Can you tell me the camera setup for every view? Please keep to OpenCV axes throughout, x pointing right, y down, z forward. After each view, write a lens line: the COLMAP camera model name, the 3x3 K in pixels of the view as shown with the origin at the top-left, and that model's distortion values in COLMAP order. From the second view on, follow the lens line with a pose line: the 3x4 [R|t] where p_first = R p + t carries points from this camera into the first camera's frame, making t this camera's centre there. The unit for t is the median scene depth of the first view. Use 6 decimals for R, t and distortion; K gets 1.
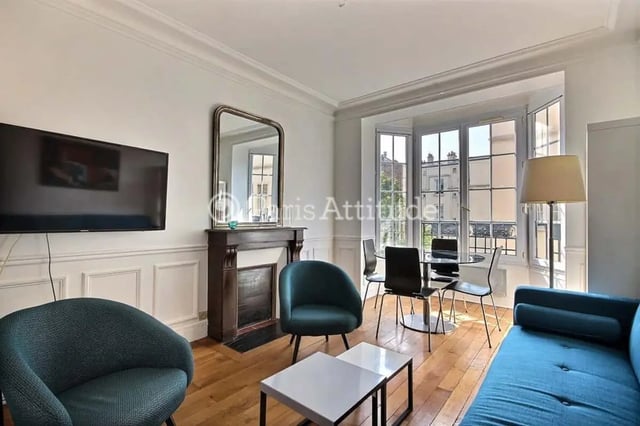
lens RADIAL K [[304.2, 0, 320.0], [0, 304.2, 213.0], [0, 0, 1]] dist [-0.013264, -0.000889]
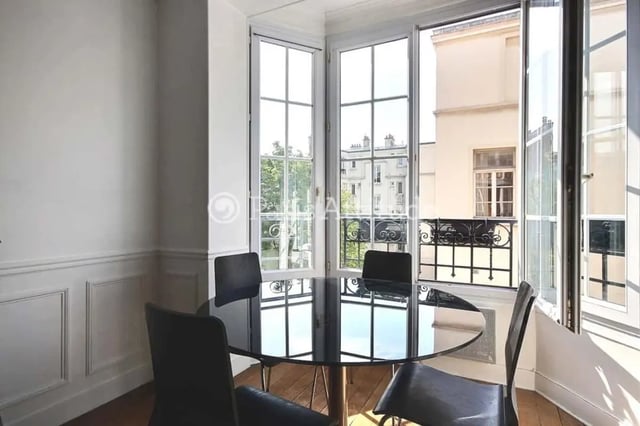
lens RADIAL K [[304.2, 0, 320.0], [0, 304.2, 213.0], [0, 0, 1]] dist [-0.013264, -0.000889]
pose [[0.981634, -0.002418, 0.190757, 0.198427], [-0.001732, 0.999765, 0.021589, 0.010696], [-0.190765, -0.021523, 0.981400, 0.486957]]
